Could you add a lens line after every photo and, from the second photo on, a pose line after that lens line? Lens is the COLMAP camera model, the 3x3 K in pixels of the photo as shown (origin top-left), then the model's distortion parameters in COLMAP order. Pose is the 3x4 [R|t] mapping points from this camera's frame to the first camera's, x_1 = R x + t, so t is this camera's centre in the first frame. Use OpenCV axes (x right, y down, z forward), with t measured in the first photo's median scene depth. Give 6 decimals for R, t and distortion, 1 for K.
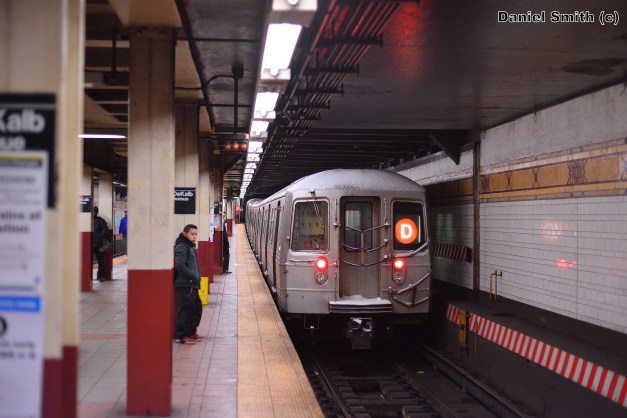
lens RADIAL K [[1071.1, 0, 313.5], [0, 1071.1, 209.0], [0, 0, 1]] dist [0.033732, -0.032285]
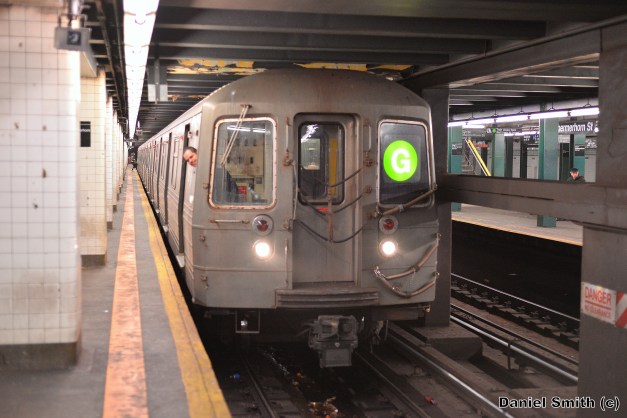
lens RADIAL K [[1067.8, 0, 313.5], [0, 1067.8, 209.0], [0, 0, 1]] dist [-0.540999, -0.015082]
pose [[0.994539, -0.004316, 0.104278, -0.026139], [-0.002176, 0.998070, 0.062066, 0.005029], [-0.104345, -0.061954, 0.992610, 0.397160]]
